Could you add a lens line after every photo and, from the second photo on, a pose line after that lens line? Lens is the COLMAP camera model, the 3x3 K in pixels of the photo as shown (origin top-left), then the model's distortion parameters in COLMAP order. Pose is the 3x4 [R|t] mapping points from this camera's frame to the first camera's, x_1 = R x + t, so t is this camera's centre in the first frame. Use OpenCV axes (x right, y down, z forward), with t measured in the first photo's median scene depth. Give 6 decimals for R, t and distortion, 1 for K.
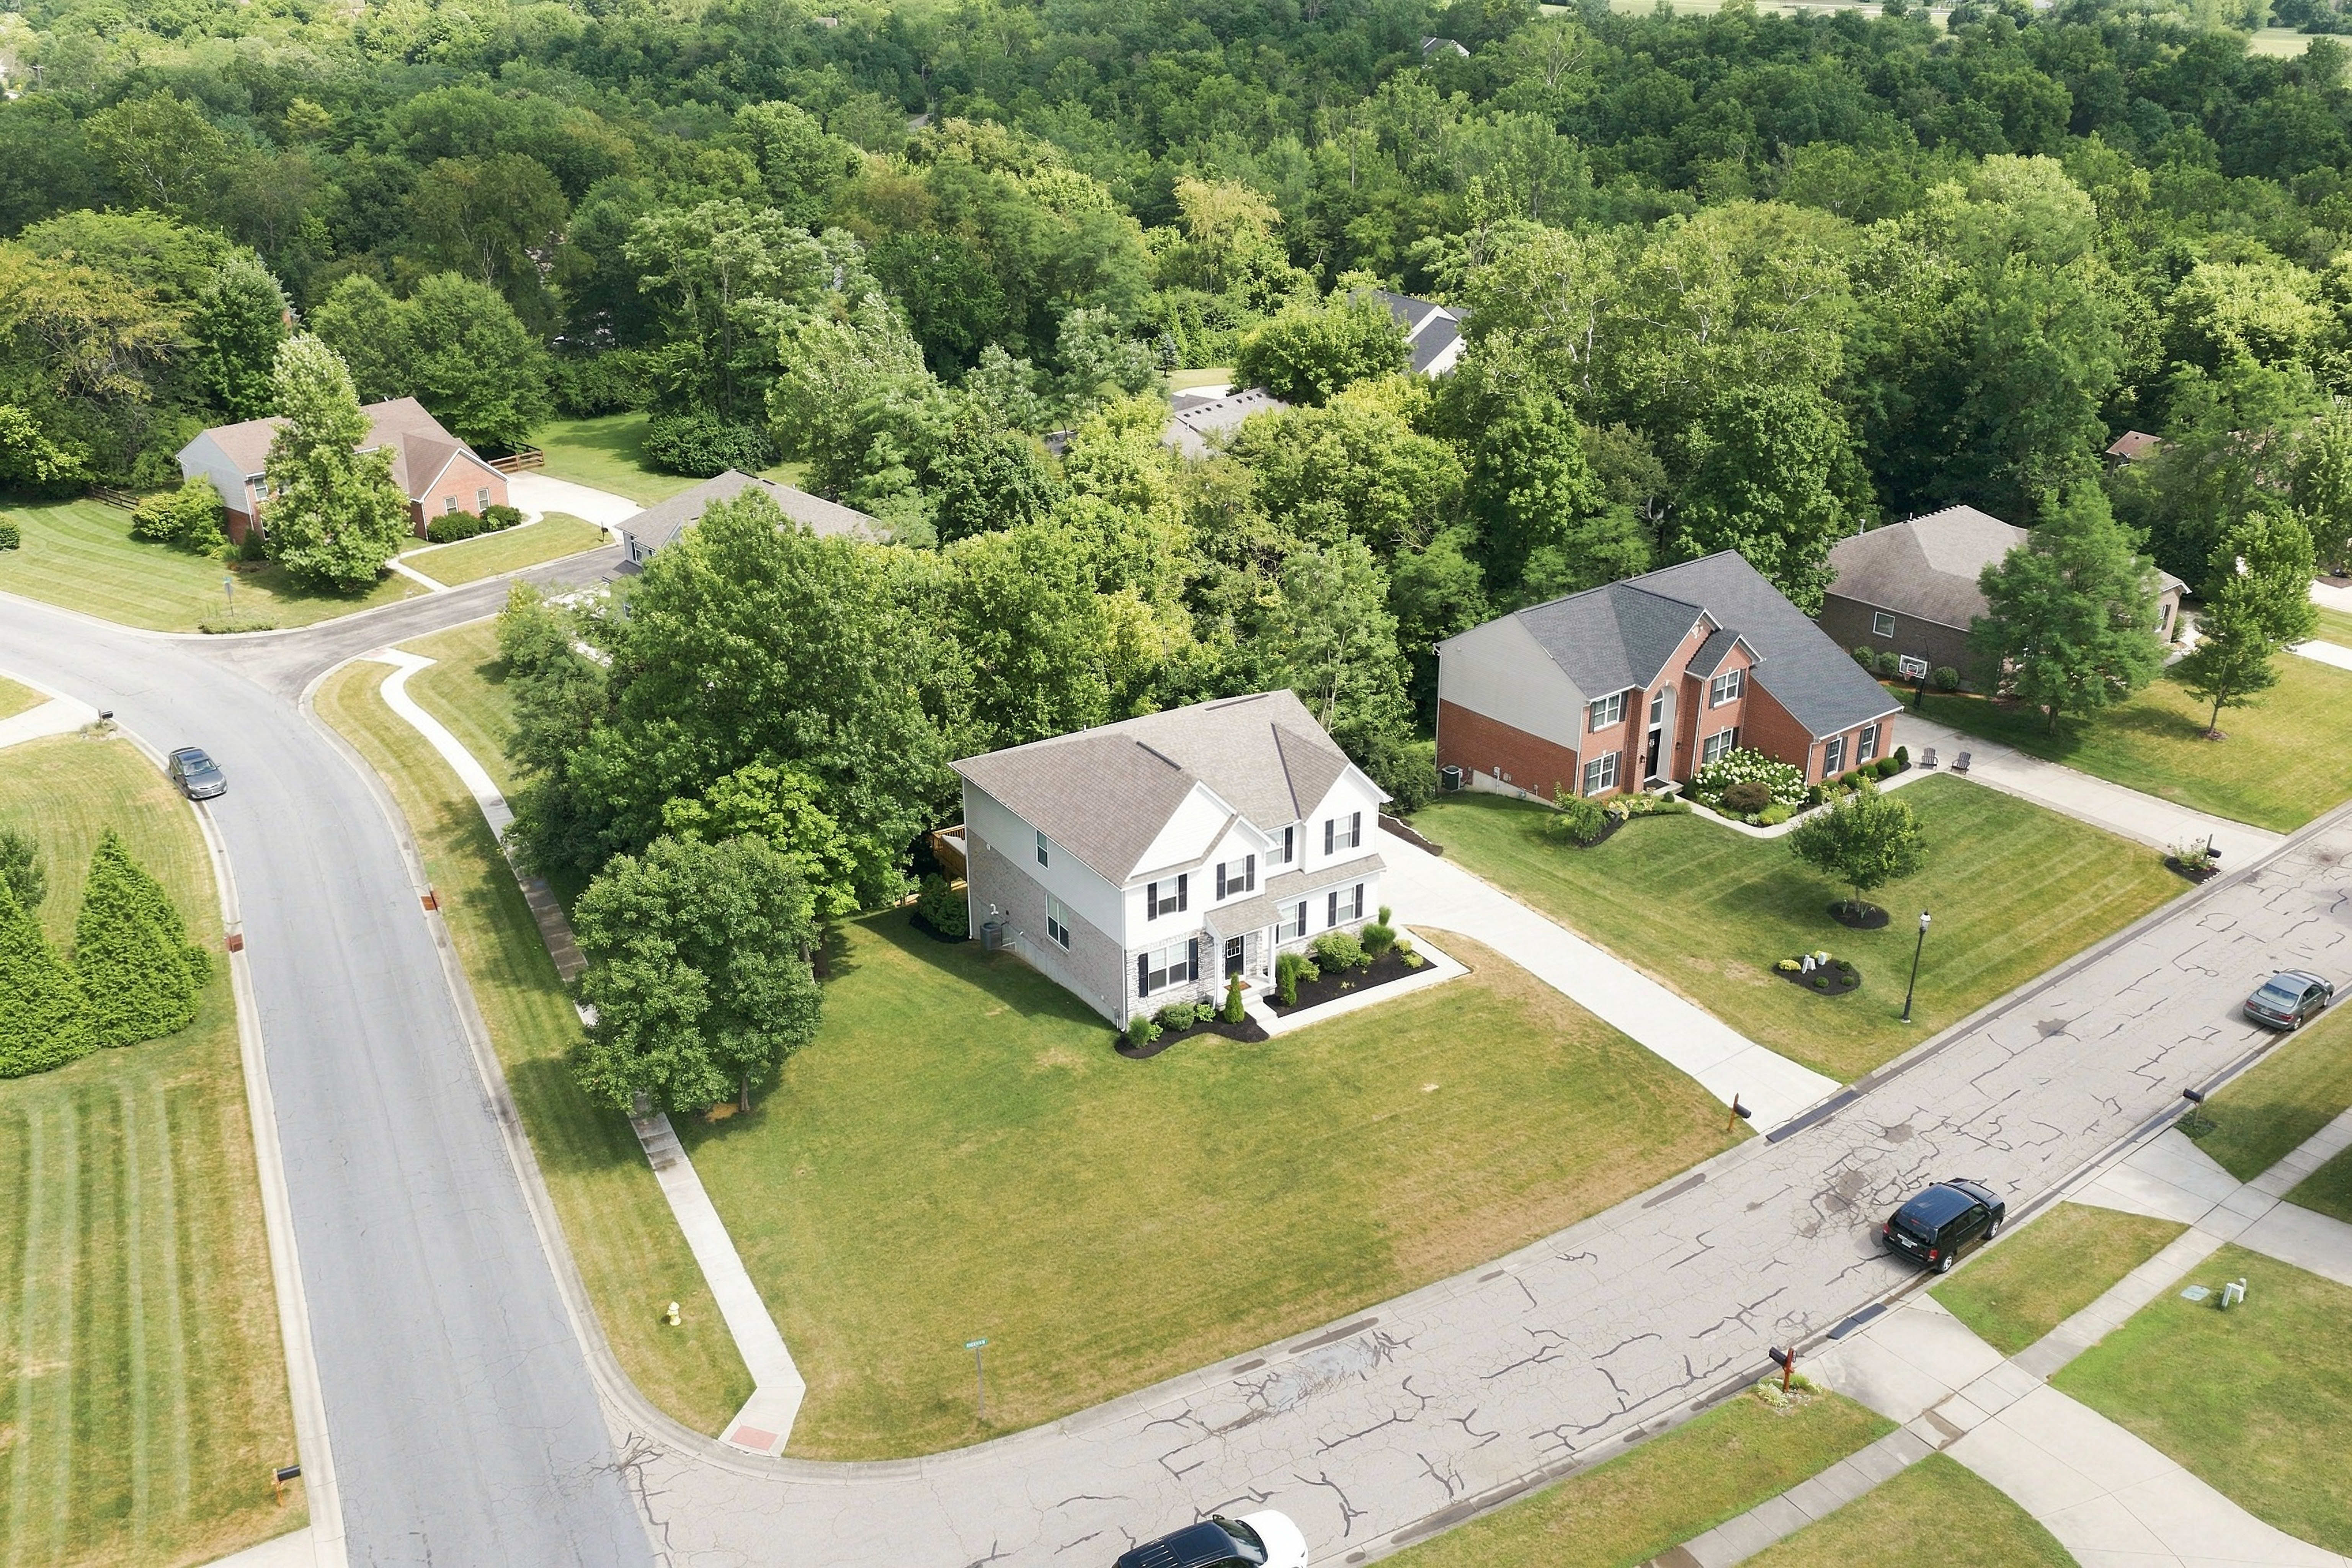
lens RADIAL K [[1956.6, 0, 1176.0], [0, 1956.6, 784.0], [0, 0, 1]] dist [0.008586, -0.020027]
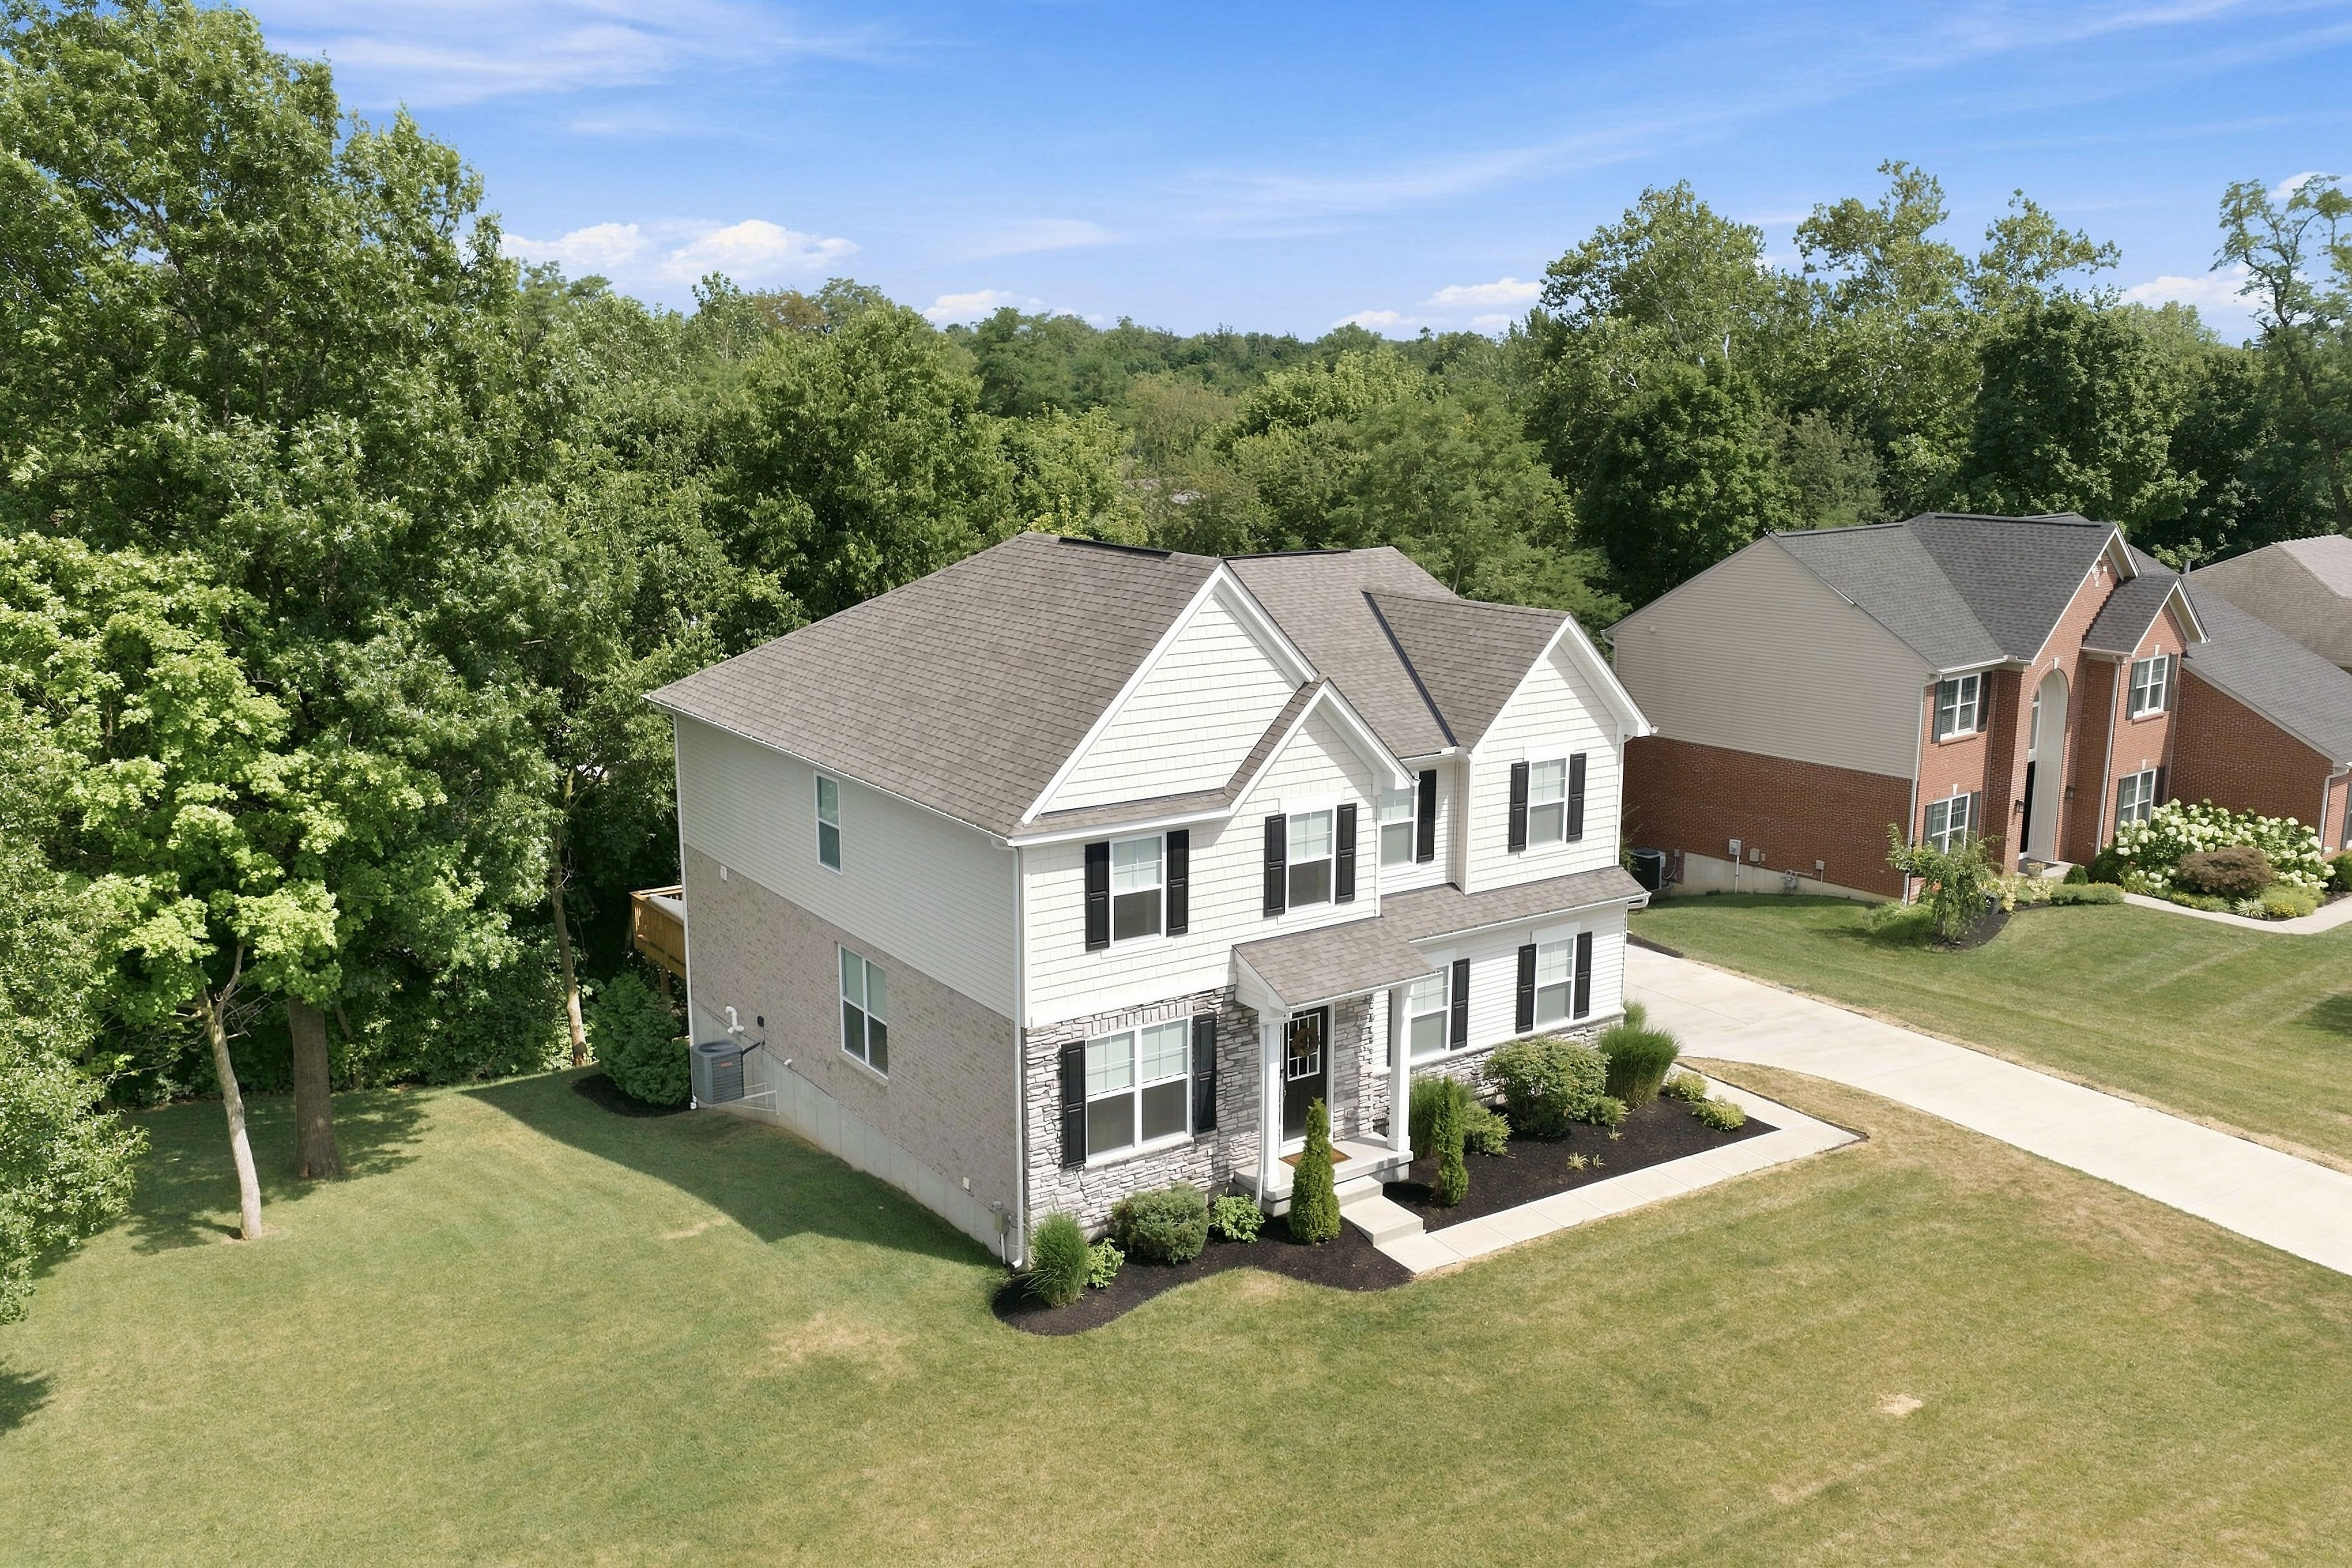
lens RADIAL K [[1956.6, 0, 1176.0], [0, 1956.6, 784.0], [0, 0, 1]] dist [0.008586, -0.020027]
pose [[0.999617, -0.001697, 0.027616, -0.006296], [0.007329, 0.978701, -0.205161, 0.098975], [-0.026679, 0.205285, 0.978339, 0.539558]]
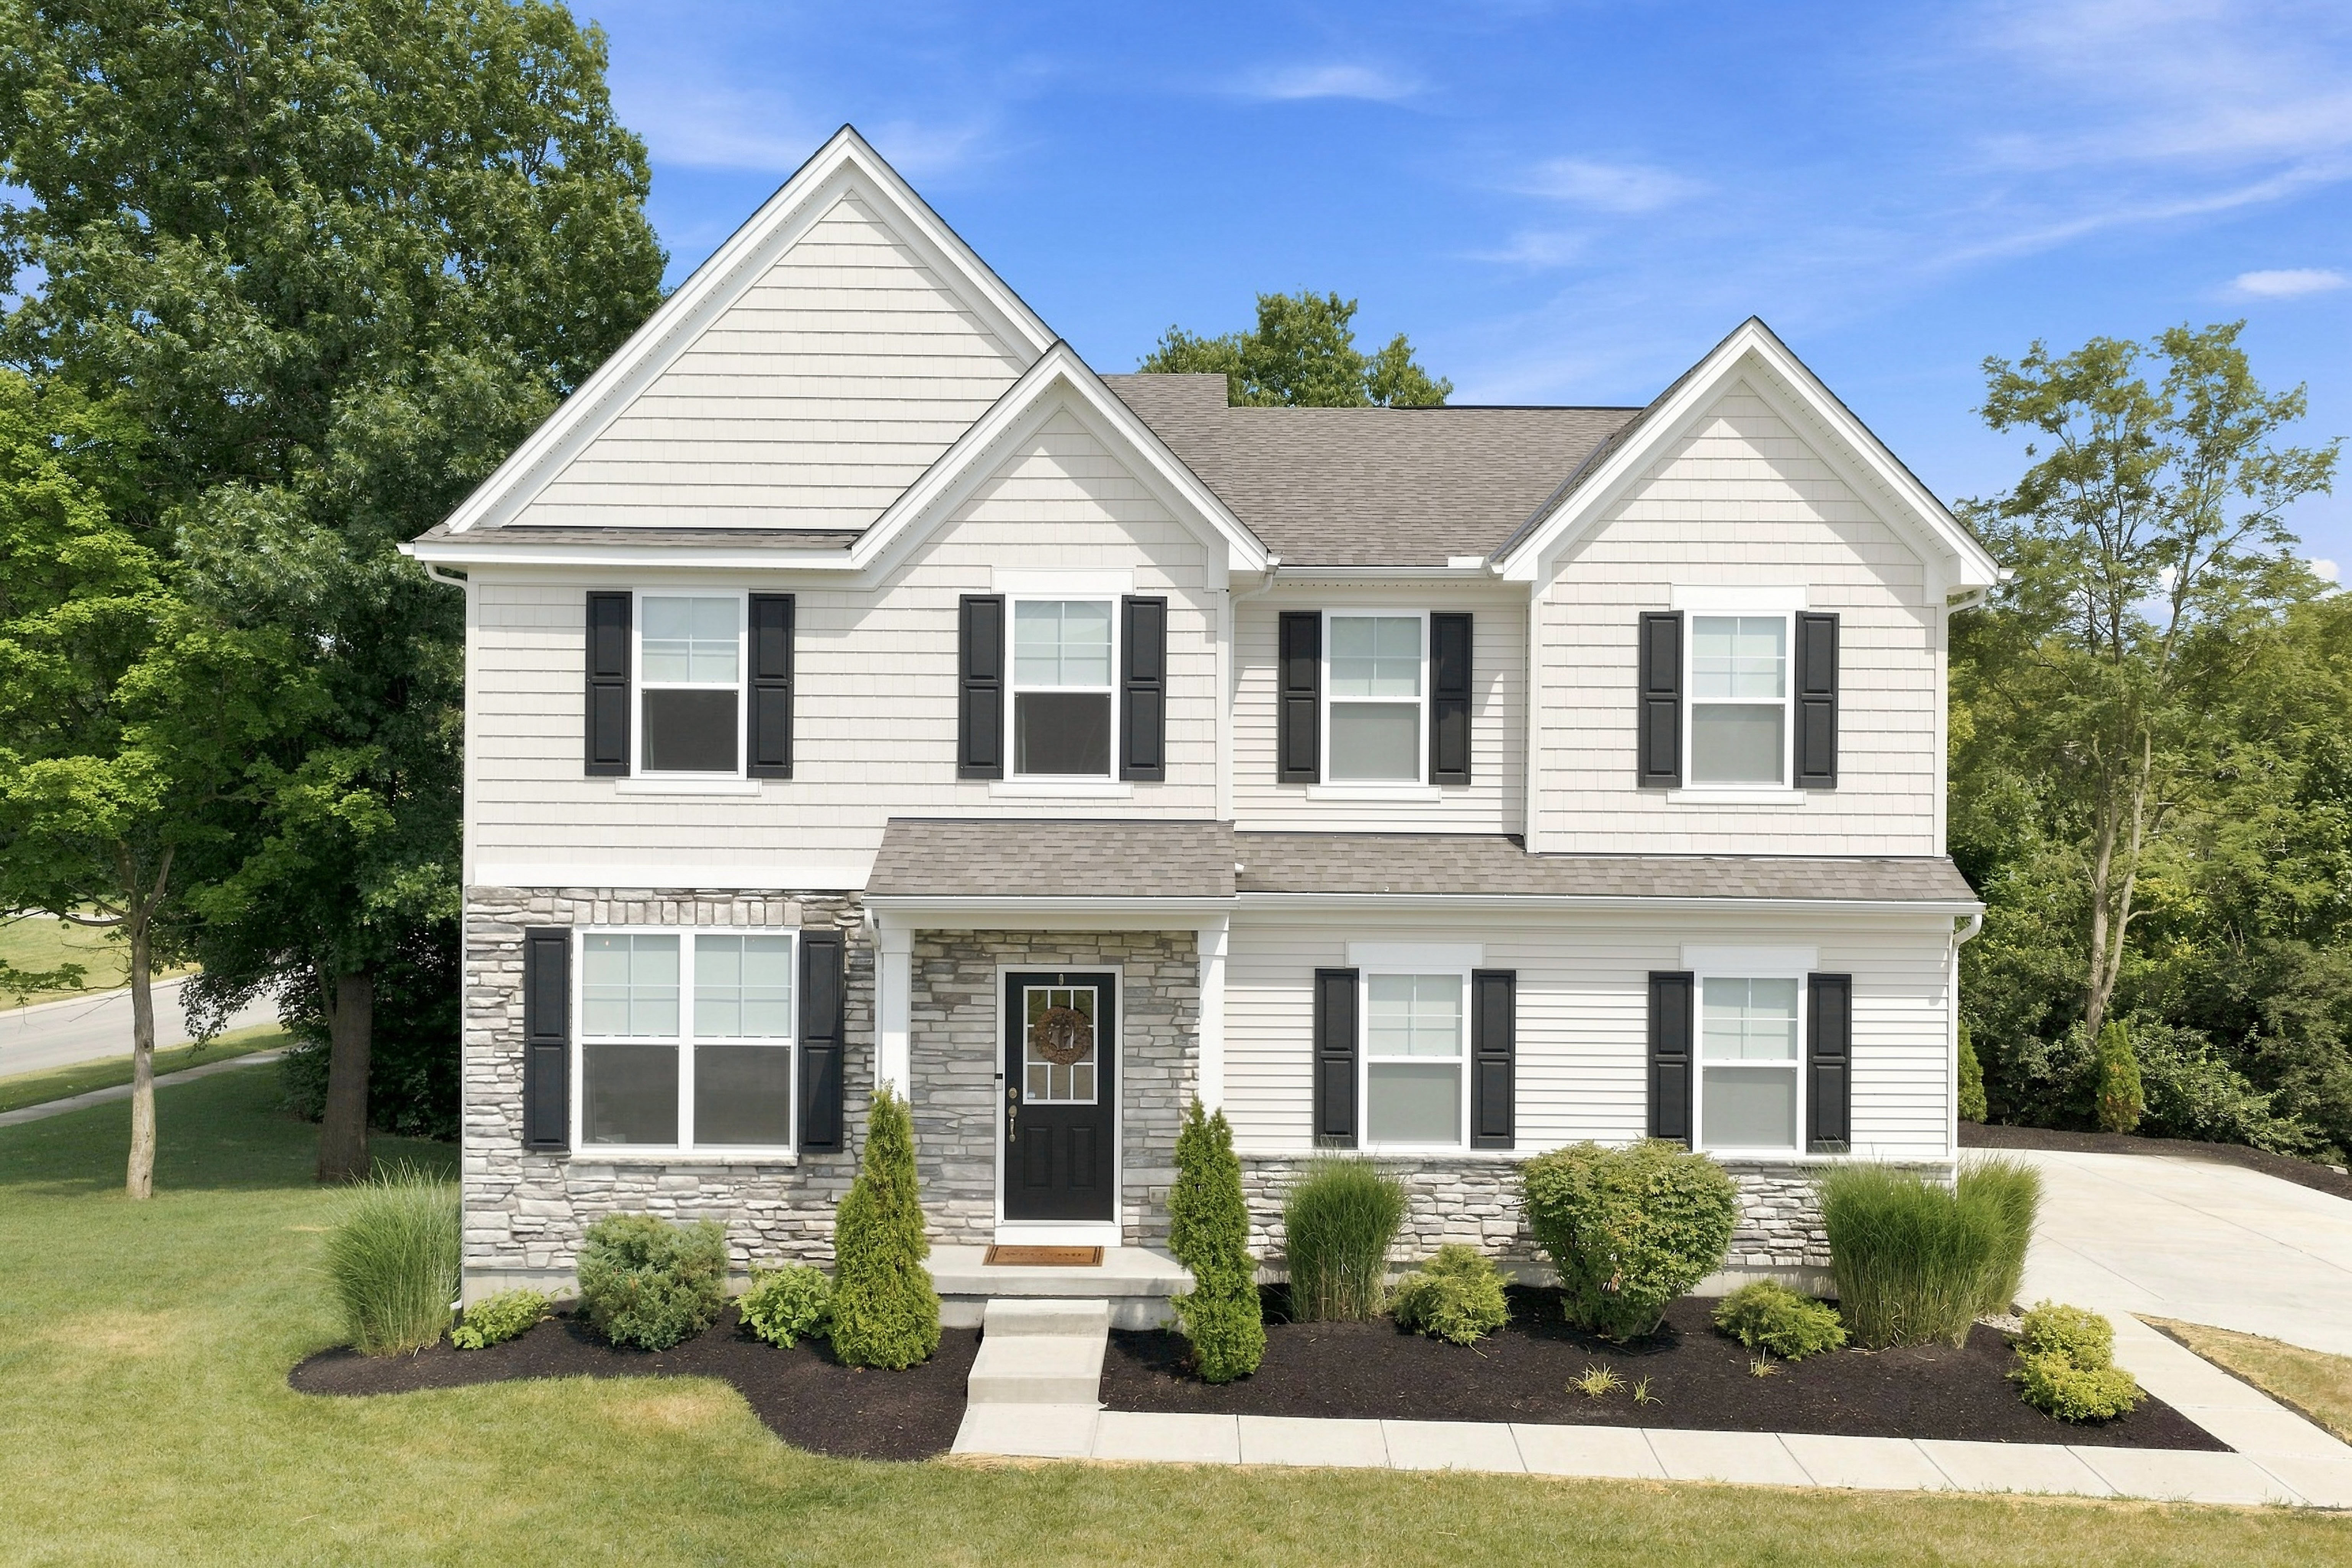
lens RADIAL K [[1956.6, 0, 1176.0], [0, 1956.6, 784.0], [0, 0, 1]] dist [0.008586, -0.020027]
pose [[0.835083, 0.007430, -0.550074, 0.140619], [-0.231681, 0.911662, -0.339407, 0.112186], [0.498960, 0.410874, 0.763034, 0.741588]]
